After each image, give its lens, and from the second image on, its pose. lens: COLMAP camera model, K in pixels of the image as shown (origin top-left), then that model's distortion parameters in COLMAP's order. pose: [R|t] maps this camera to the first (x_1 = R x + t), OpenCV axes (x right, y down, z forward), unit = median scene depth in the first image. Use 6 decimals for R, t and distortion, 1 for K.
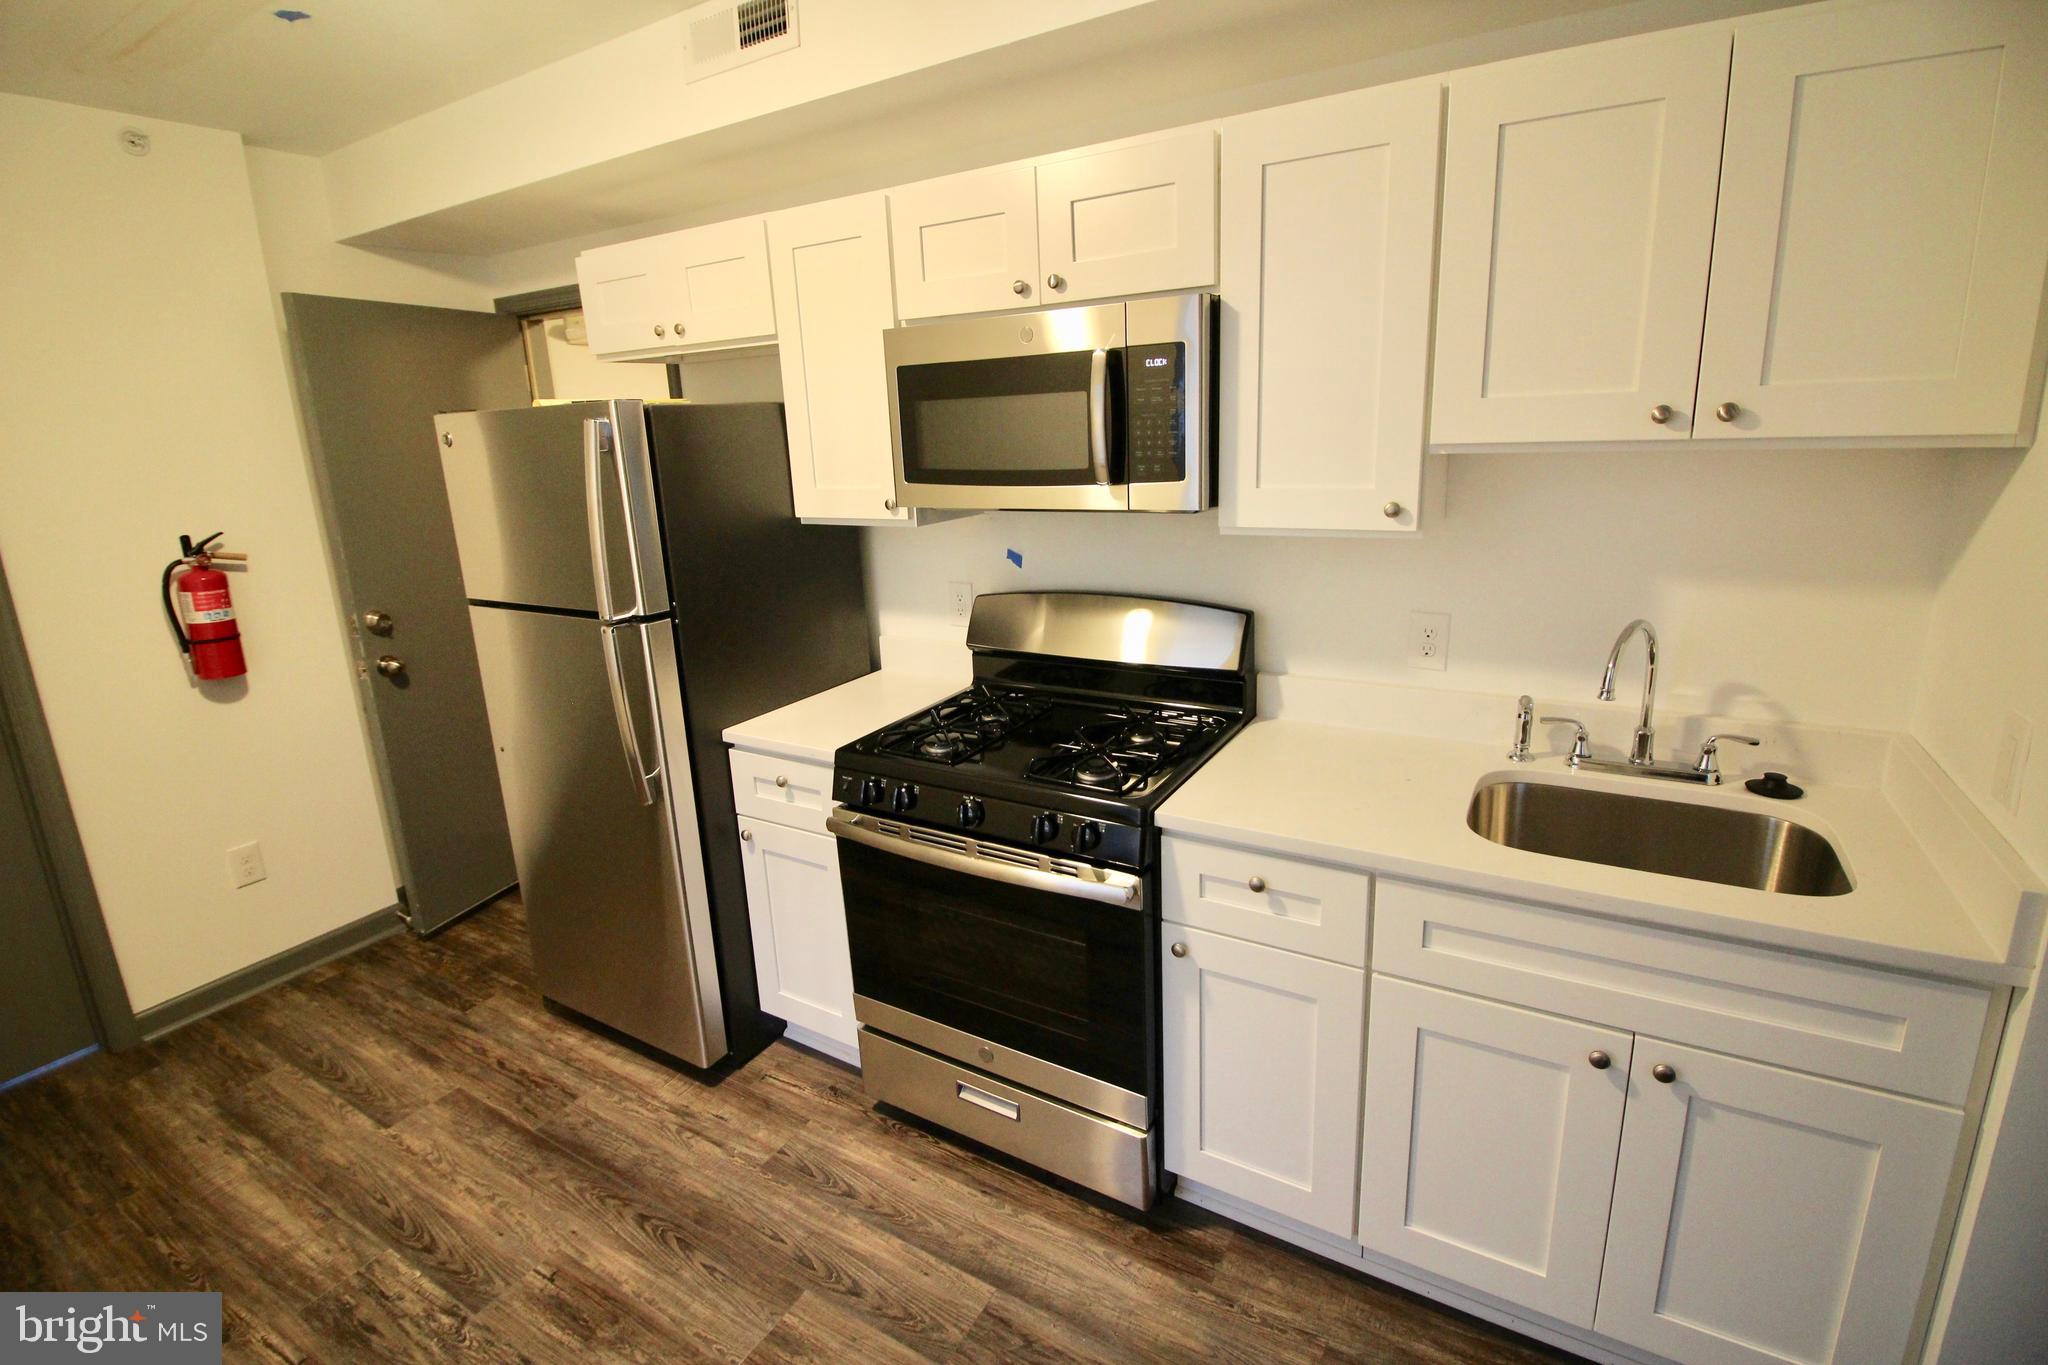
lens RADIAL K [[941.7, 0, 1019.3], [0, 941.7, 646.4], [0, 0, 1]] dist [-0.001769, -0.011246]
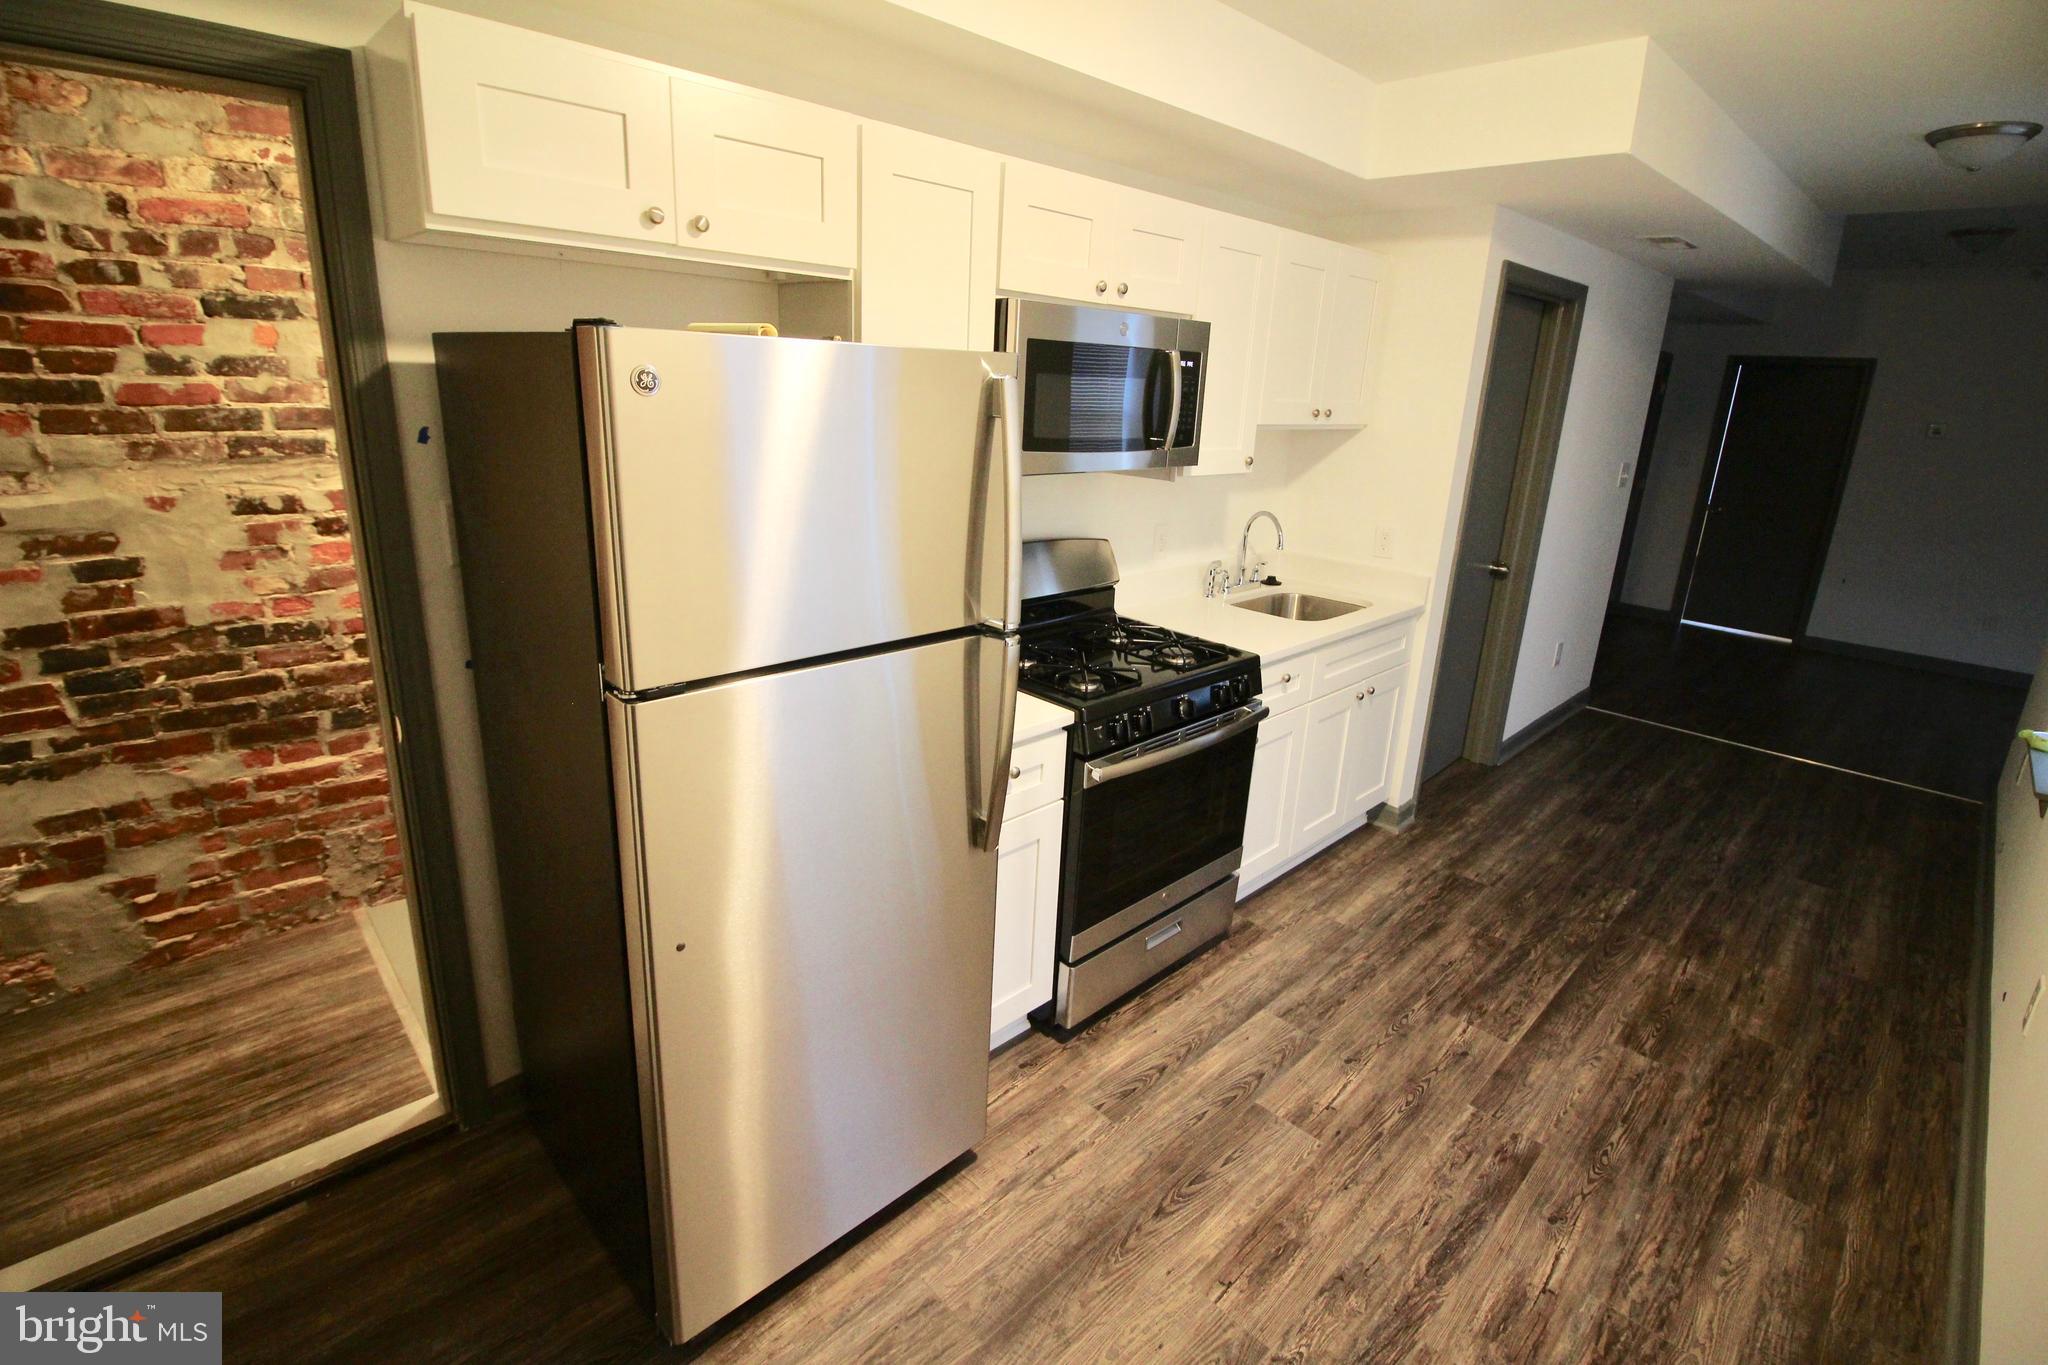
lens RADIAL K [[941.7, 0, 1019.3], [0, 941.7, 646.4], [0, 0, 1]] dist [-0.001769, -0.011246]
pose [[0.256665, -0.211322, 0.943115, -1.247032], [0.172596, 0.970140, 0.170407, -0.154977], [-0.950965, 0.119041, 0.285474, 0.797464]]
